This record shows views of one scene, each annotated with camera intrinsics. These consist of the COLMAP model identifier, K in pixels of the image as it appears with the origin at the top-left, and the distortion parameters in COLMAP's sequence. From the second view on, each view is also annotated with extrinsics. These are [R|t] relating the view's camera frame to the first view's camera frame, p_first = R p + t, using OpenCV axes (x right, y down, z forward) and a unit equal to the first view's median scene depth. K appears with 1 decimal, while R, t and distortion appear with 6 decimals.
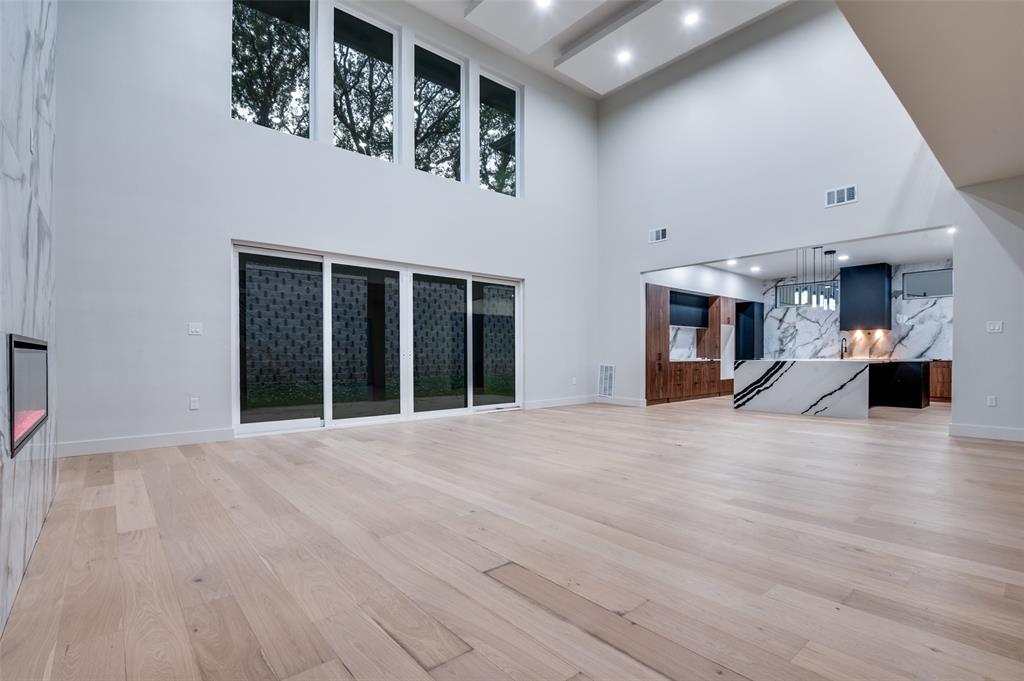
lens RADIAL K [[472.4, 0, 527.7], [0, 472.4, 354.7], [0, 0, 1]] dist [-0.012593, -0.002326]
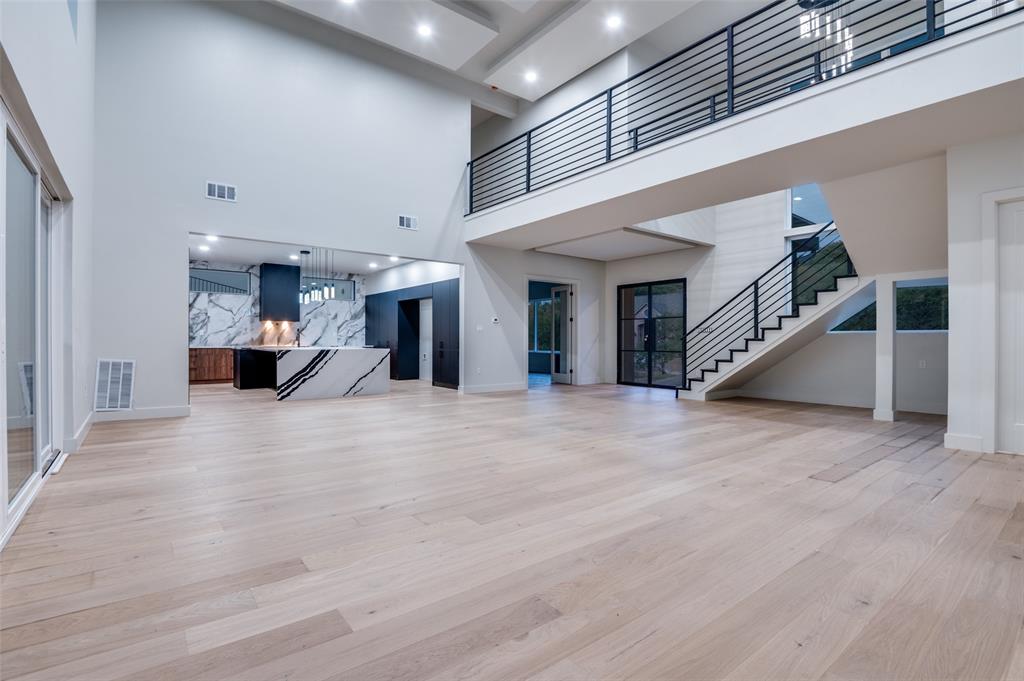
lens RADIAL K [[472.4, 0, 465.2], [0, 472.4, 339.6], [0, 0, 1]] dist [-0.012593, -0.002326]
pose [[0.115374, 0.002308, 0.993319, -0.484087], [-0.002647, 0.999994, -0.002016, -0.008468], [-0.993319, -0.002396, 0.115380, 0.541718]]
